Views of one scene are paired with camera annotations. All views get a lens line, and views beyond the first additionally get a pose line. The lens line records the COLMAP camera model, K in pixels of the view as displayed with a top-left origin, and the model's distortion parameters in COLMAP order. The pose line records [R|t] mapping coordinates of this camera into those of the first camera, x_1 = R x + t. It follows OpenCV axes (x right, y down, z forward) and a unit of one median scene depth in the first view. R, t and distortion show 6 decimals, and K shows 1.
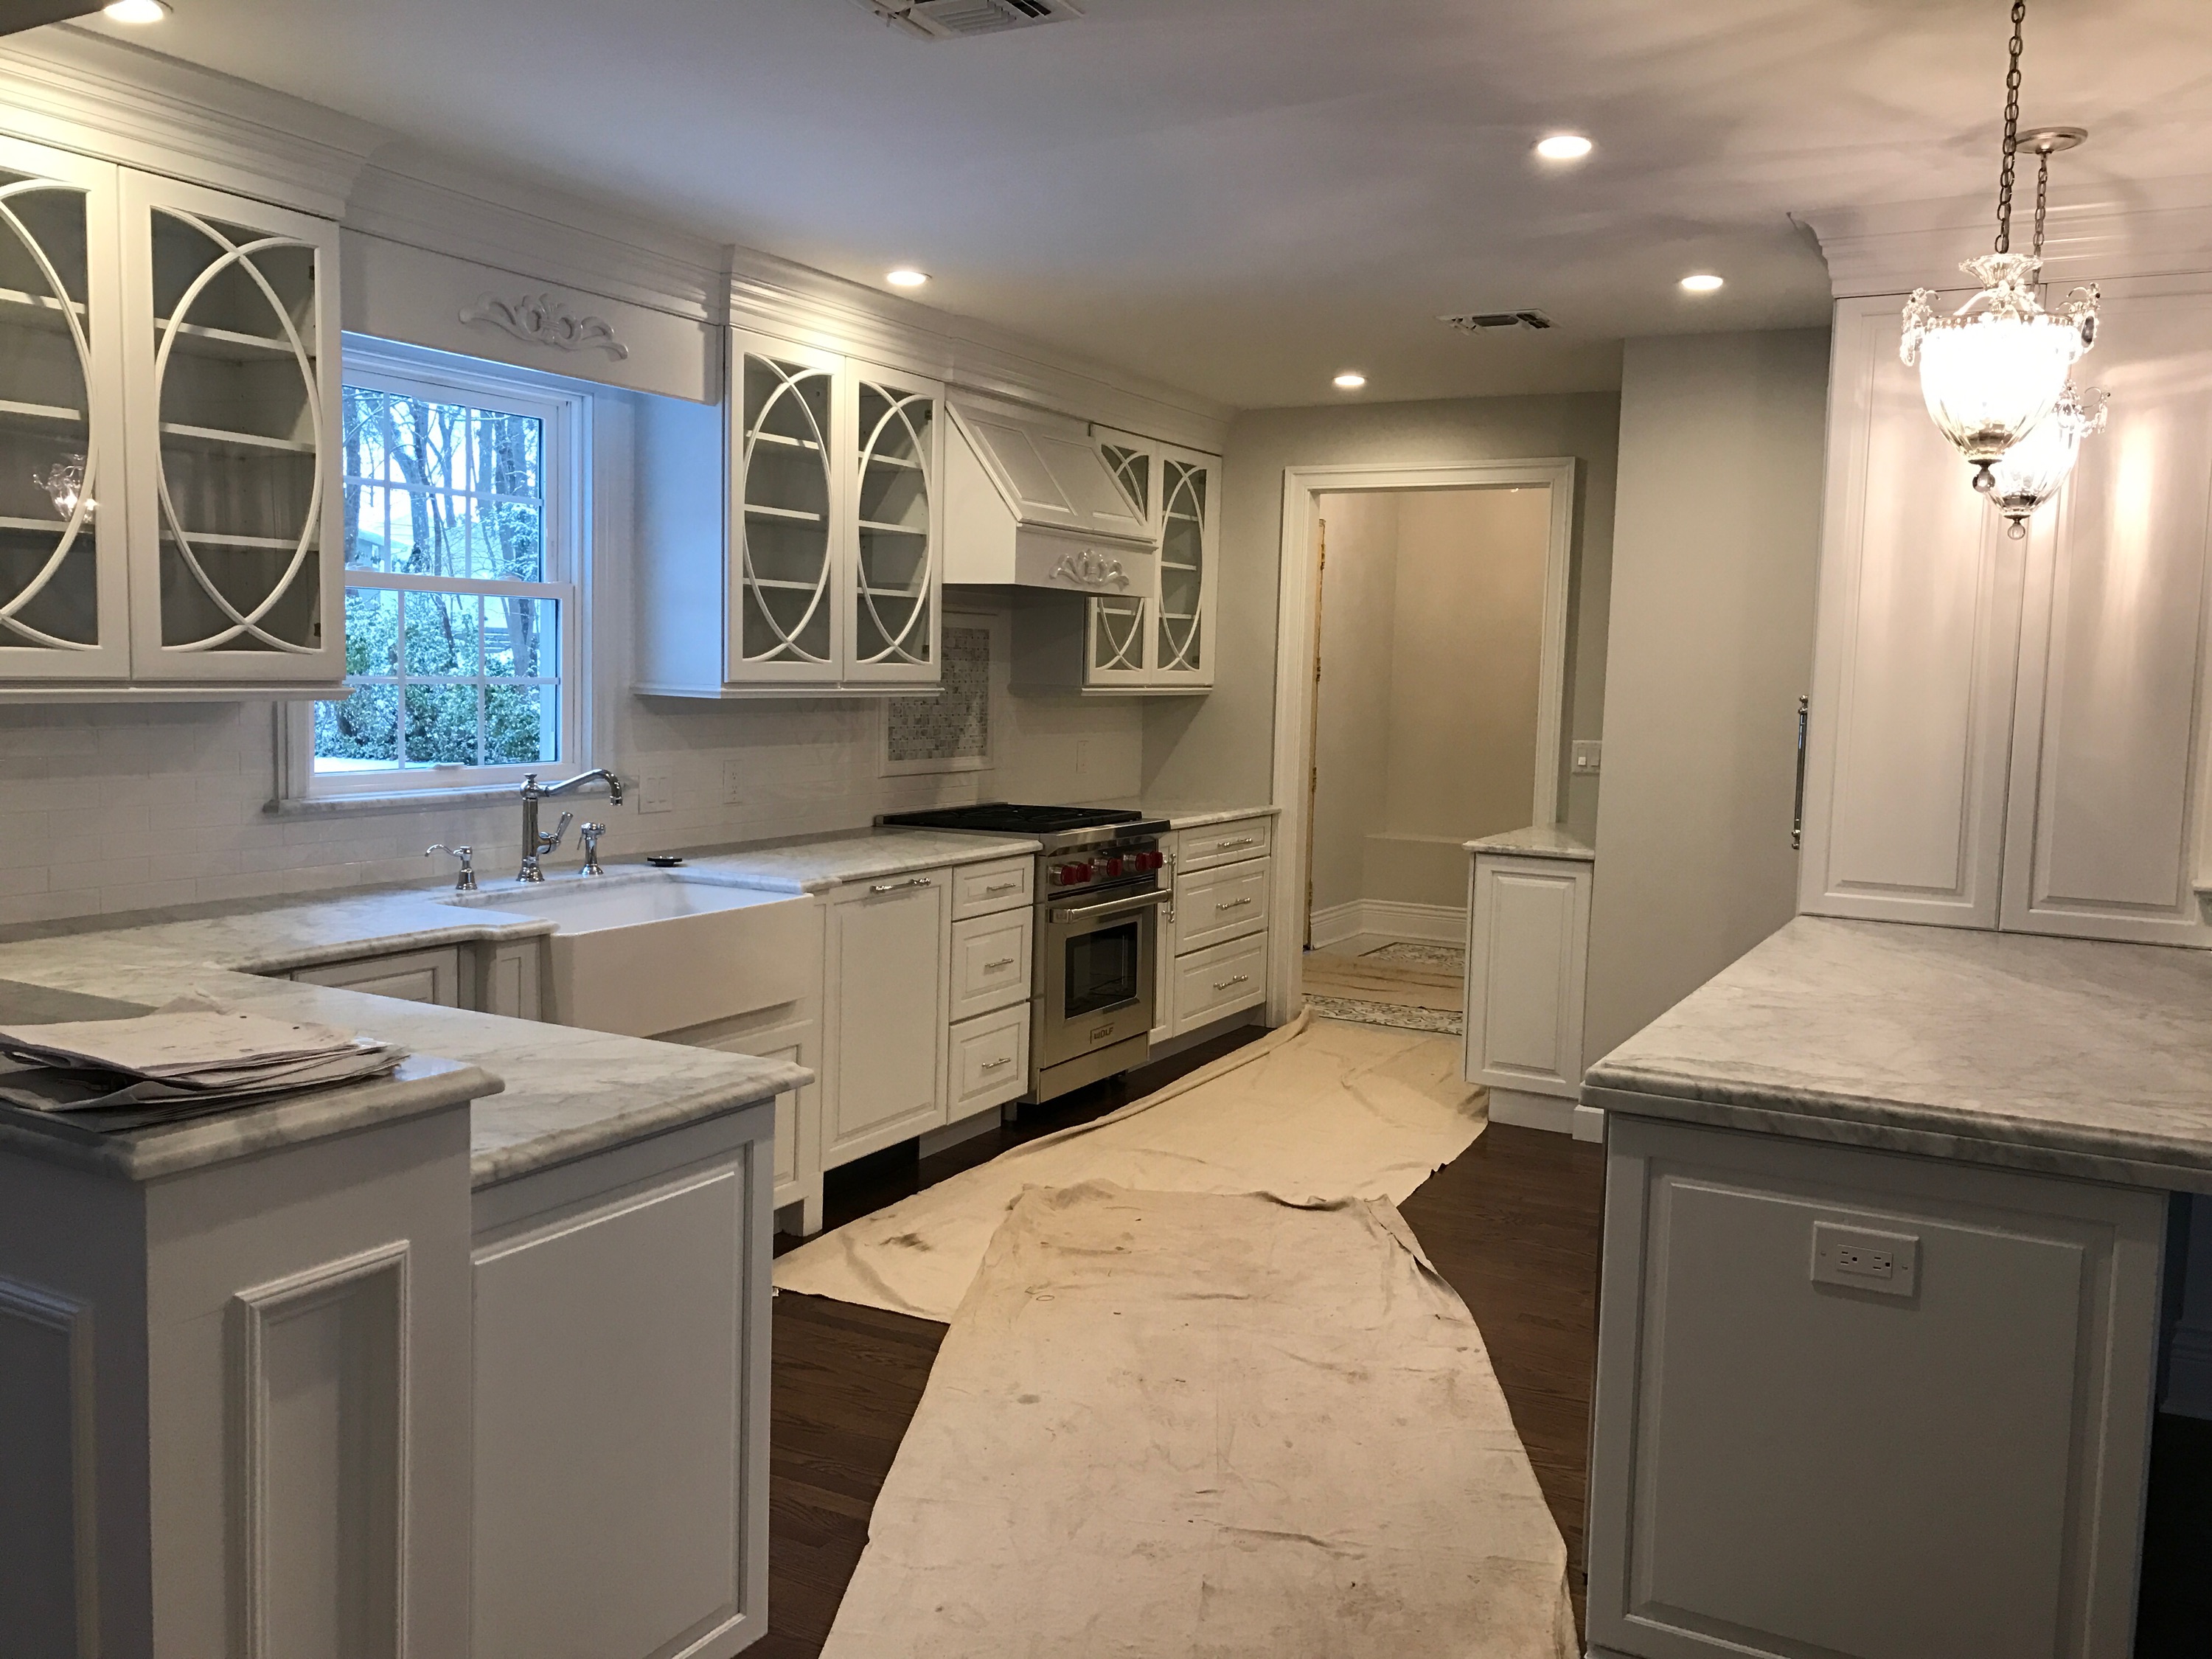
lens RADIAL K [[1809.1, 0, 1106.7], [0, 1809.1, 830.2], [0, 0, 1]] dist [0.002411, 0.033395]
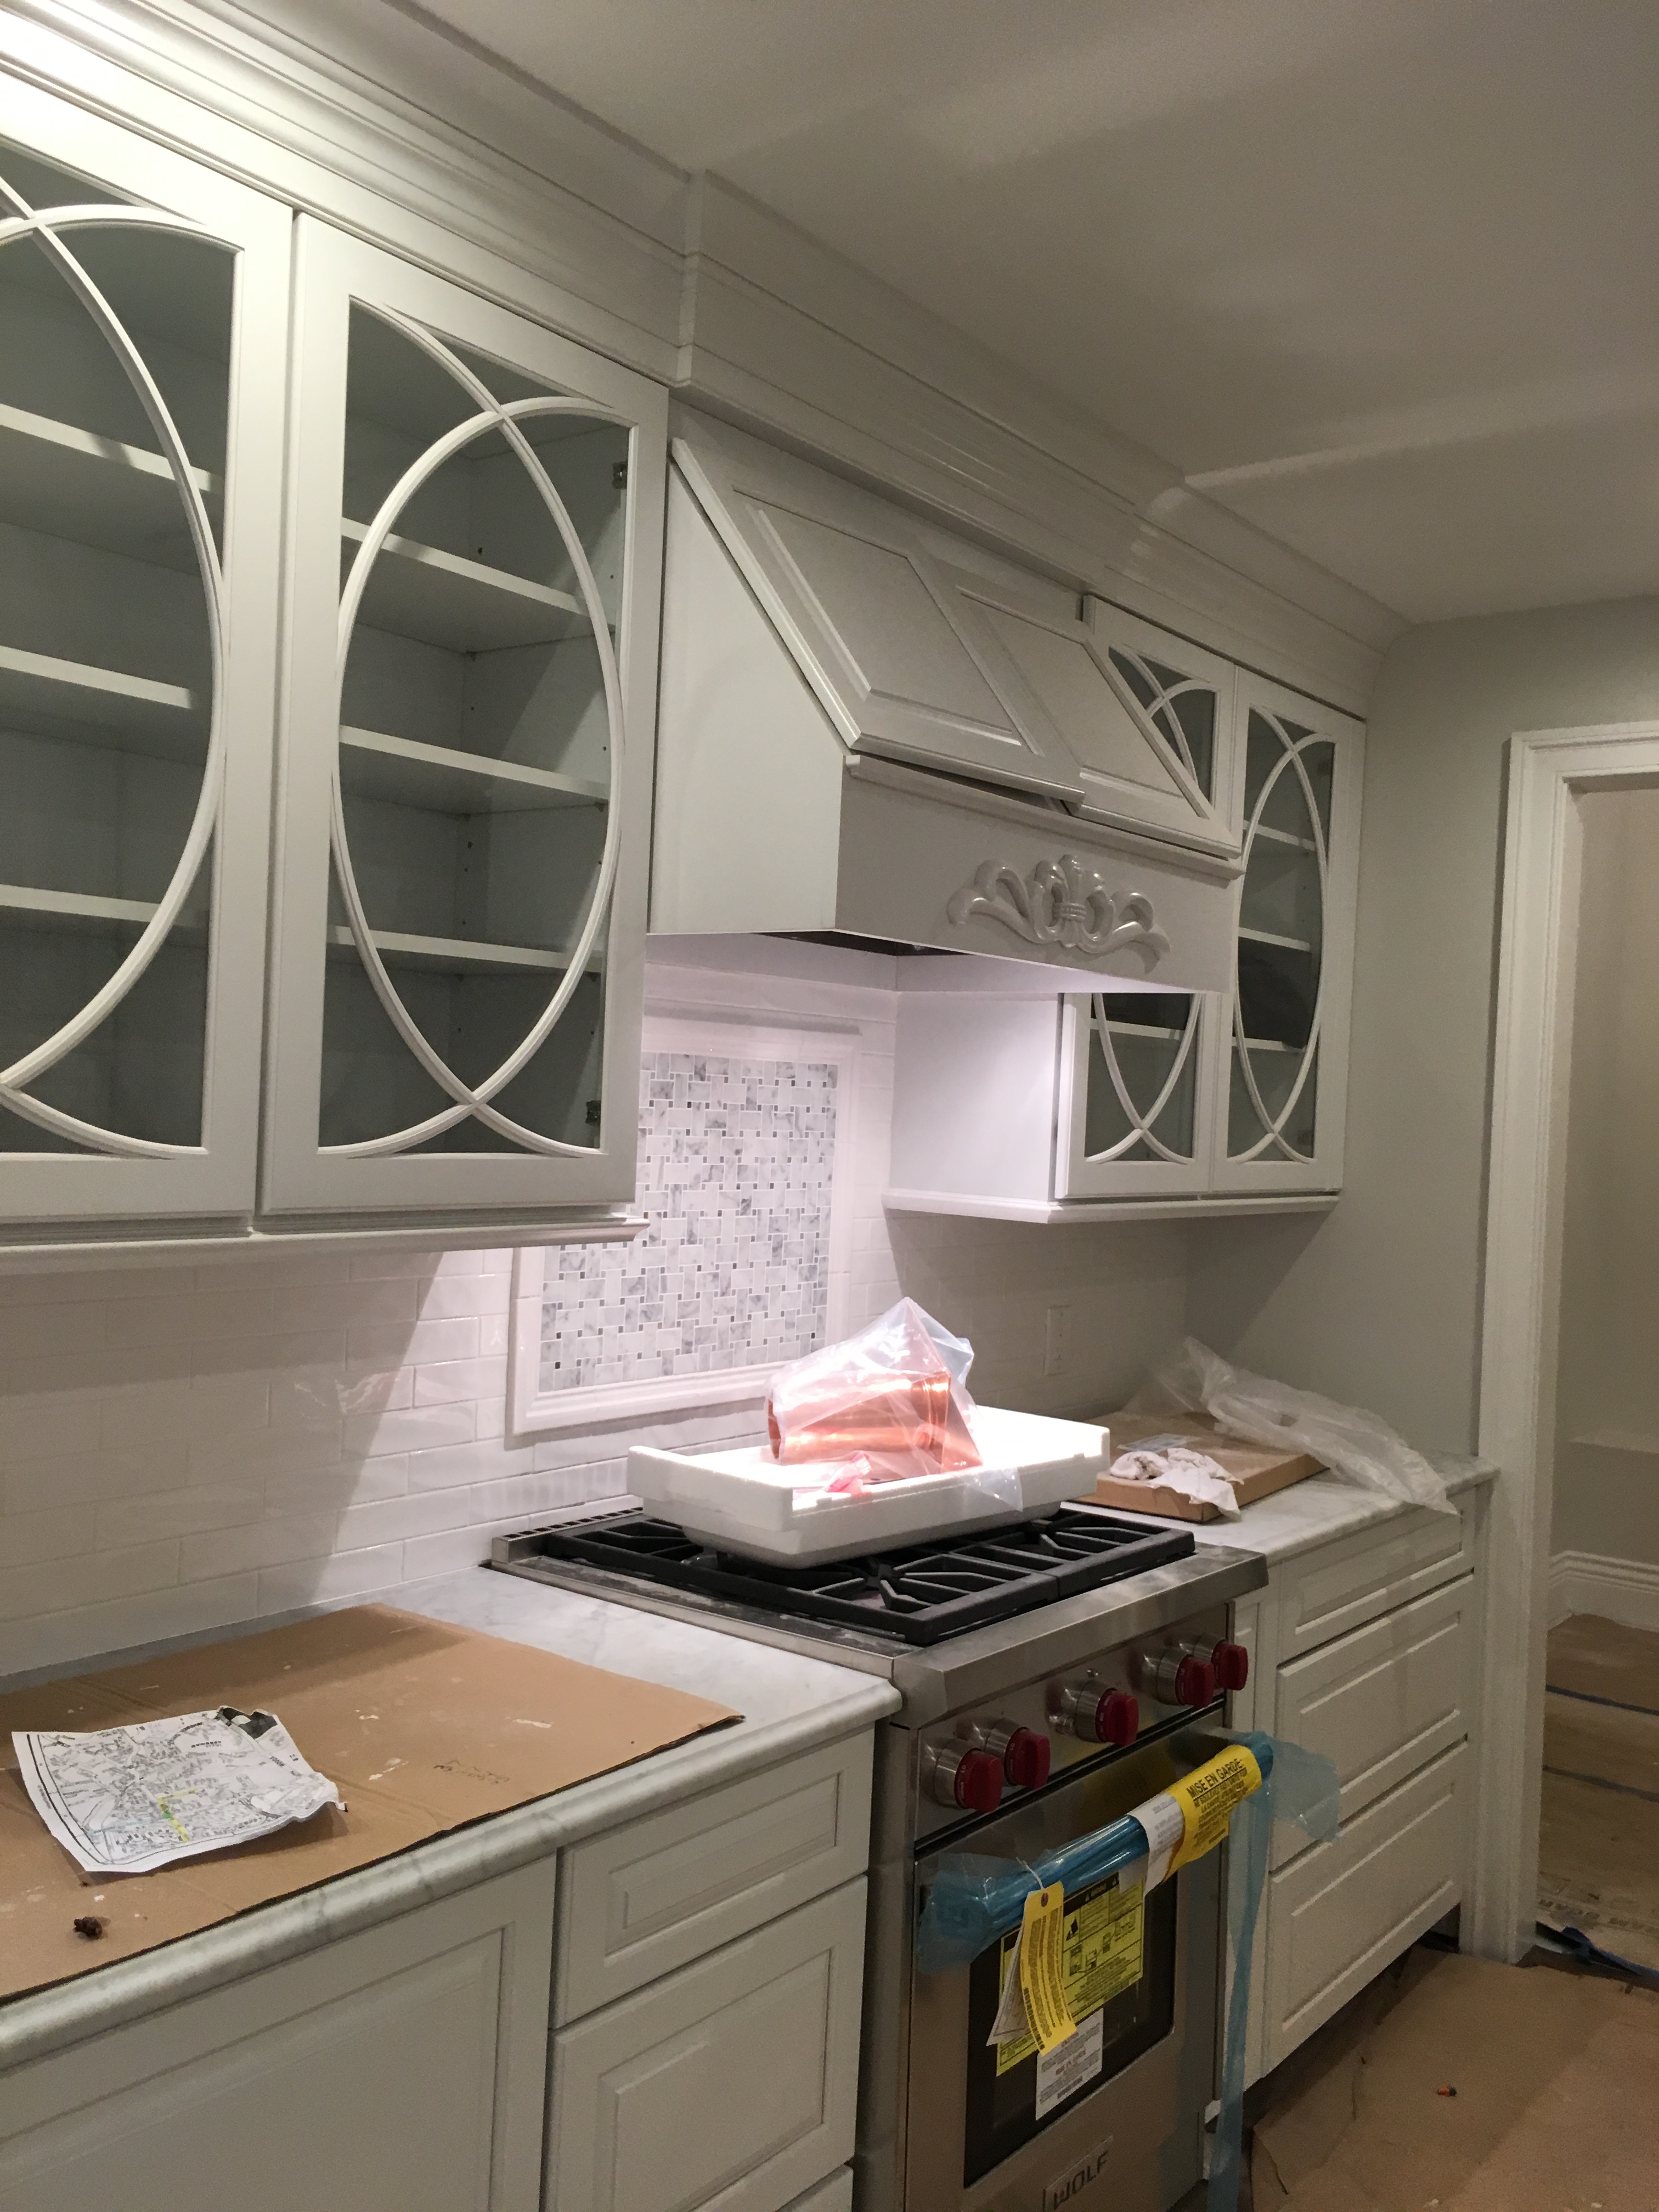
lens RADIAL K [[1865.5, 0, 820.5], [0, 1865.5, 1106.8], [0, 0, 1]] dist [0.015249, 0.002051]
pose [[0.986073, 0.019010, -0.165223, 0.005114], [-0.034270, 0.995351, -0.090007, -0.063003], [0.162744, 0.094416, 0.982141, 0.582447]]
